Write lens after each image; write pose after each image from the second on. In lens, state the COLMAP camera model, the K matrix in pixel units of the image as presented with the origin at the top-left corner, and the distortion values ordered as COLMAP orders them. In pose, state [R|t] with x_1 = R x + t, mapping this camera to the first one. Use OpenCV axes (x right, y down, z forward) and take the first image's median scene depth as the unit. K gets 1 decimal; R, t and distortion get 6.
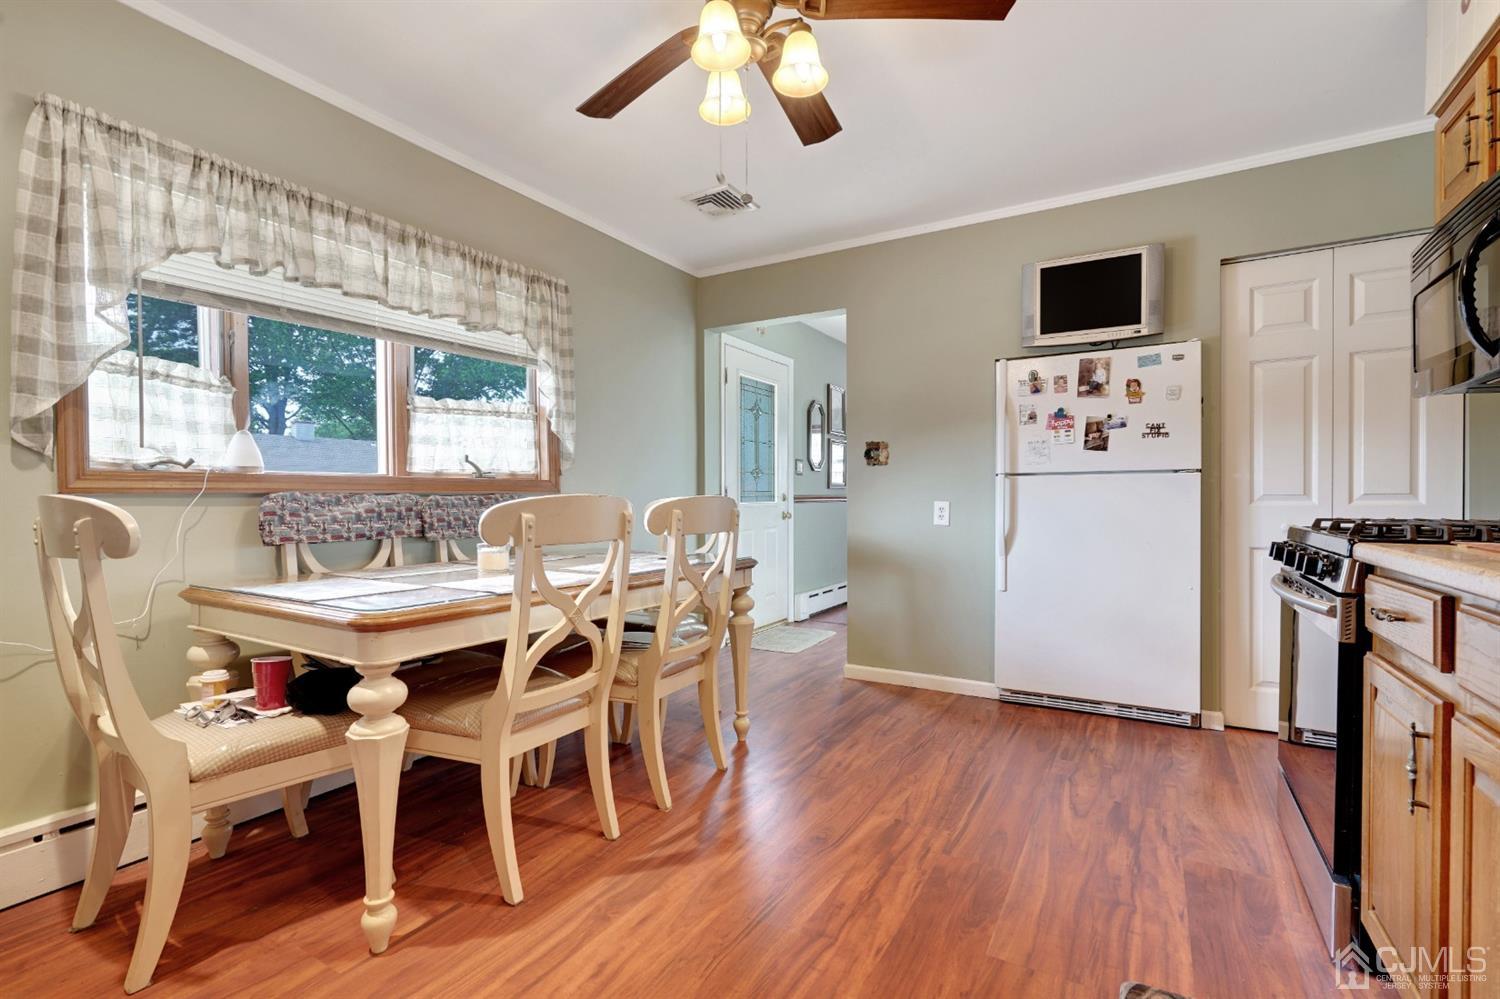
lens RADIAL K [[681.1, 0, 753.0], [0, 681.1, 505.4], [0, 0, 1]] dist [-0.004806, 0.002254]
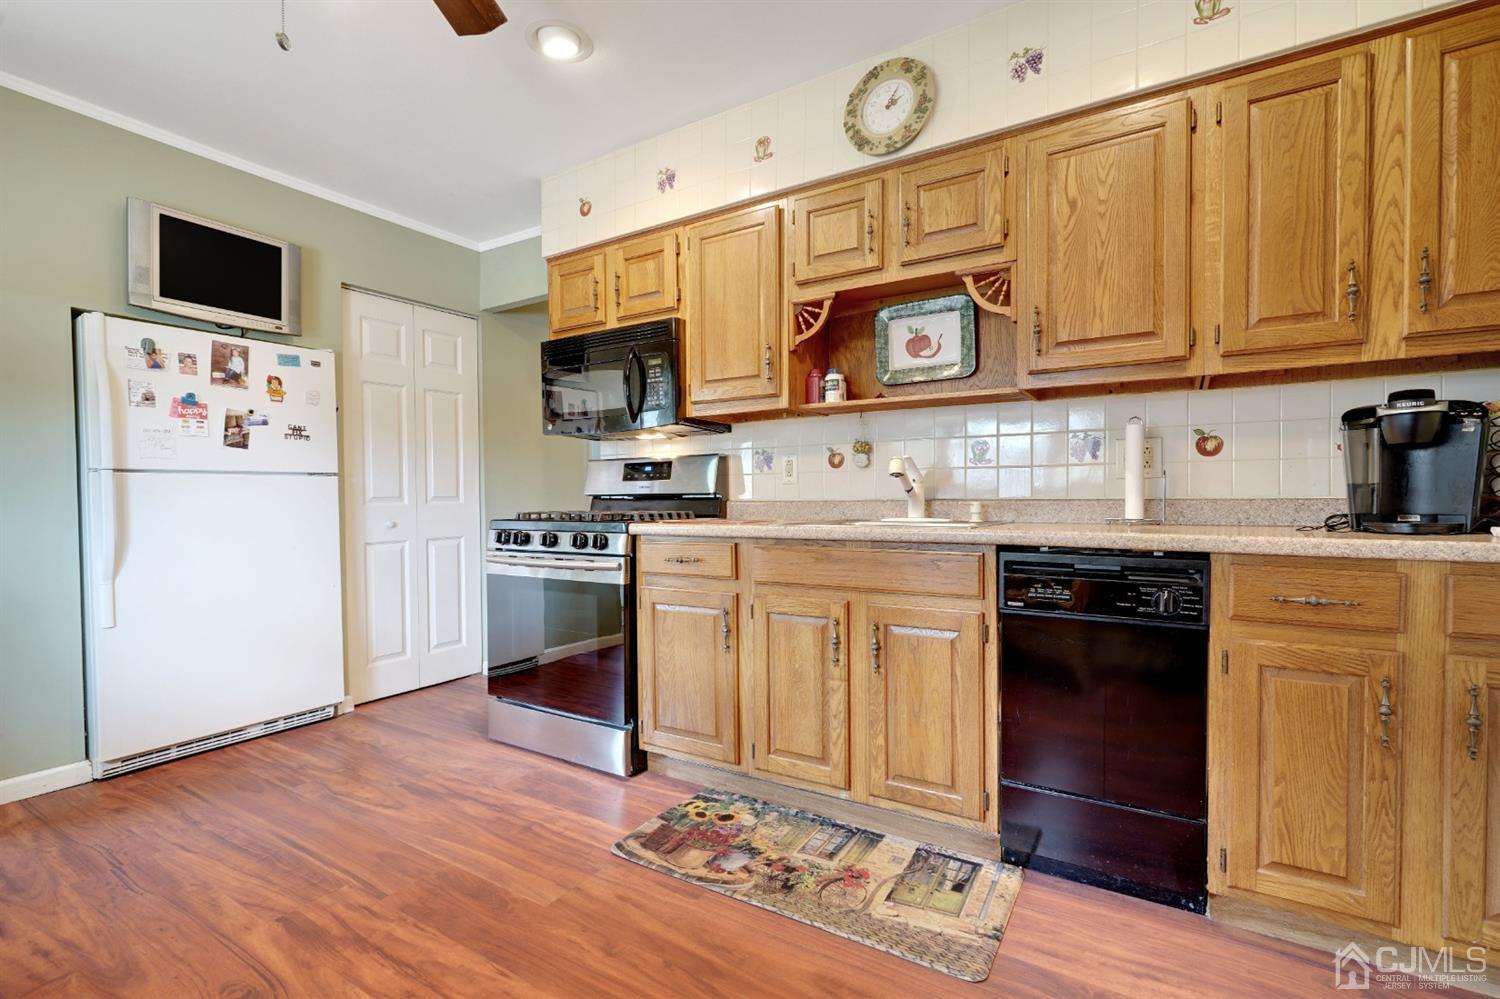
lens RADIAL K [[681.1, 0, 747.3], [0, 681.1, 504.6], [0, 0, 1]] dist [-0.004806, 0.002254]
pose [[0.030959, -0.011165, 0.999458, -0.378772], [0.019083, 0.999762, 0.010577, -0.002570], [-0.999338, 0.018745, 0.031164, 0.311882]]
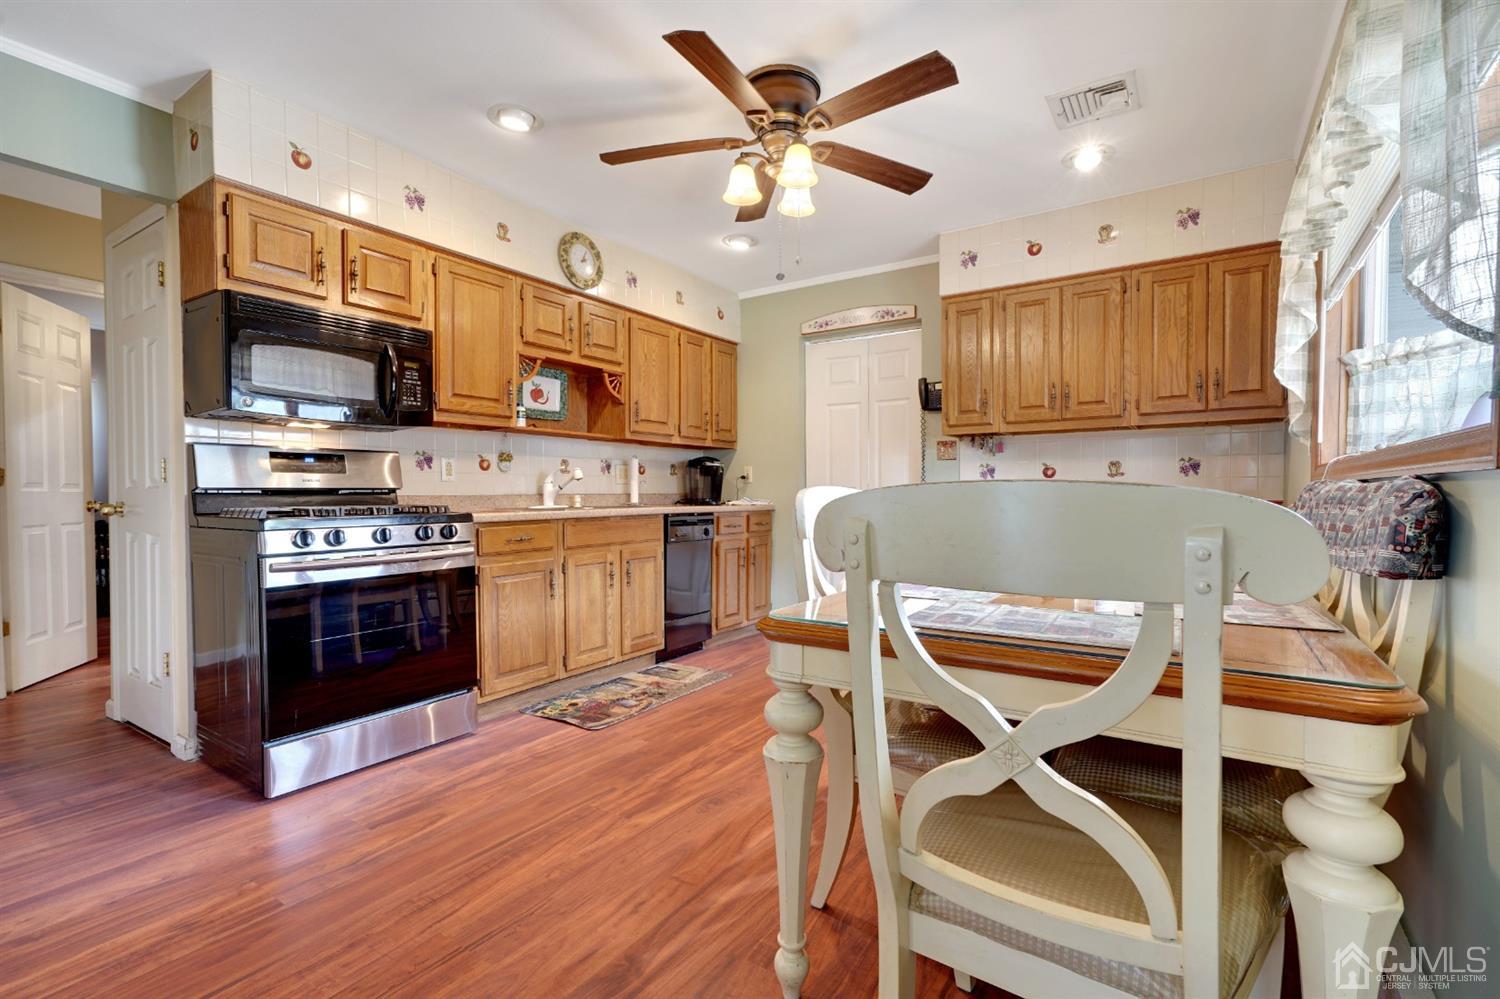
lens RADIAL K [[681.1, 0, 754.0], [0, 681.1, 500.4], [0, 0, 1]] dist [-0.004806, 0.002254]
pose [[-0.998820, 0.001838, 0.048522, -0.012450], [0.003006, 0.999707, 0.024002, -0.013915], [-0.048464, 0.024120, -0.998534, 1.396073]]
